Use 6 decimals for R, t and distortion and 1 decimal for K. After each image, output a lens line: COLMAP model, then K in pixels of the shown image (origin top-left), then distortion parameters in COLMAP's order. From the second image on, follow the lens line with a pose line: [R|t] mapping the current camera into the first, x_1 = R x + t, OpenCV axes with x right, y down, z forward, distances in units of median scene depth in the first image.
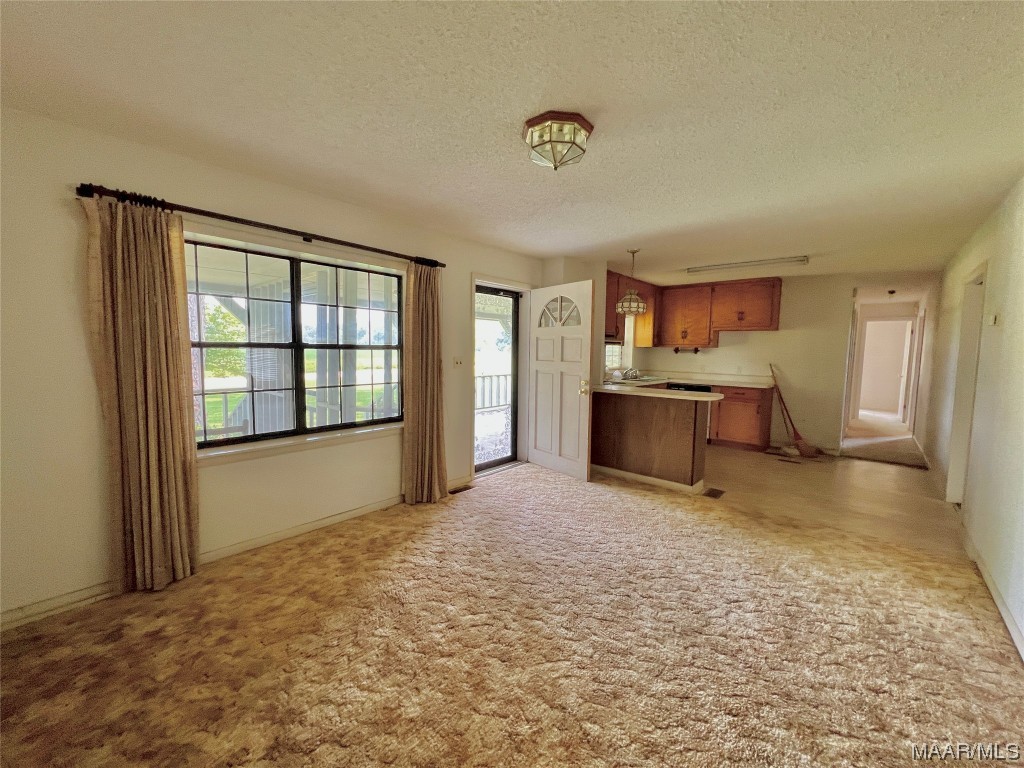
lens RADIAL K [[409.9, 0, 509.6], [0, 409.9, 381.3], [0, 0, 1]] dist [-0.000574, -0.000031]
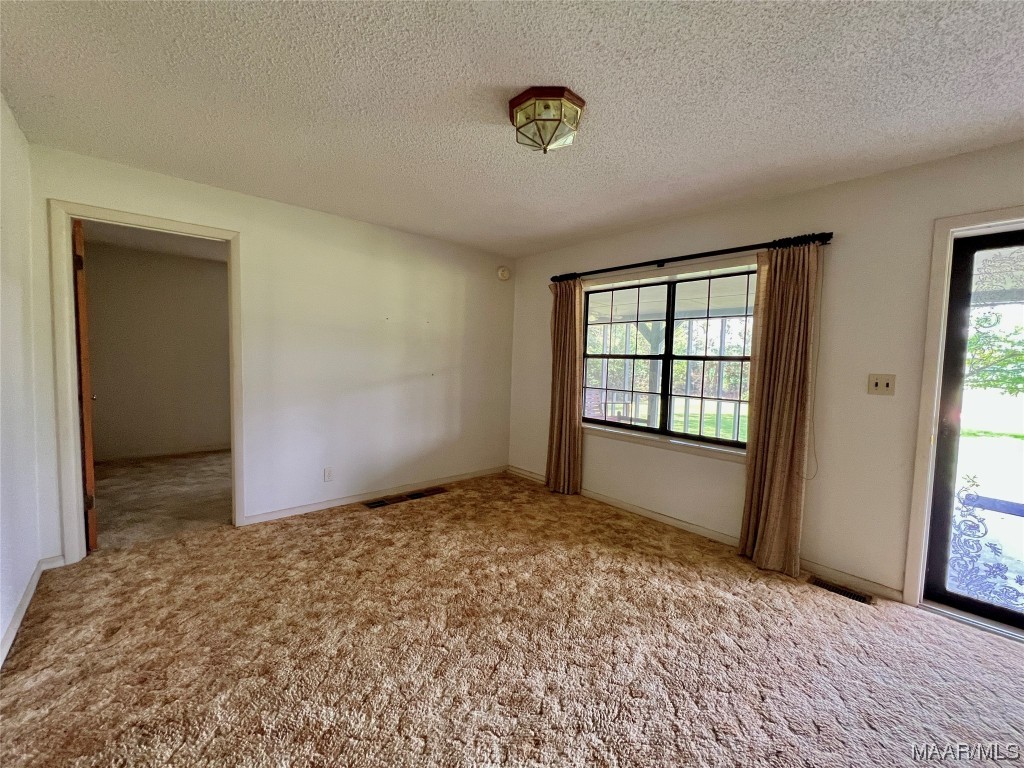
lens RADIAL K [[409.9, 0, 509.6], [0, 409.9, 381.3], [0, 0, 1]] dist [-0.000574, -0.000031]
pose [[-0.114515, 0.038817, -0.992663, 0.748973], [-0.105715, 0.993086, 0.051029, -0.034538], [0.987781, 0.110783, -0.109619, 0.769673]]
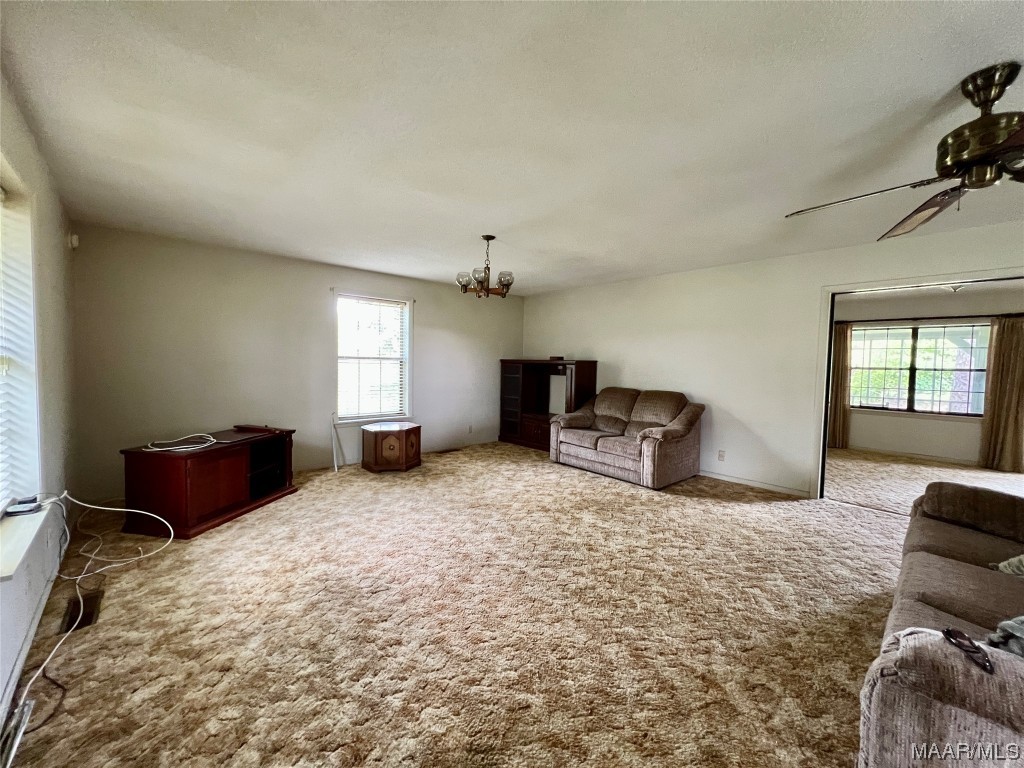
lens RADIAL K [[409.9, 0, 509.6], [0, 409.9, 381.3], [0, 0, 1]] dist [-0.000574, -0.000031]
pose [[-0.097308, 0.032331, -0.994729, 1.933663], [-0.097082, 0.994397, 0.041817, 0.094841], [0.990508, 0.100640, -0.093624, -0.910541]]
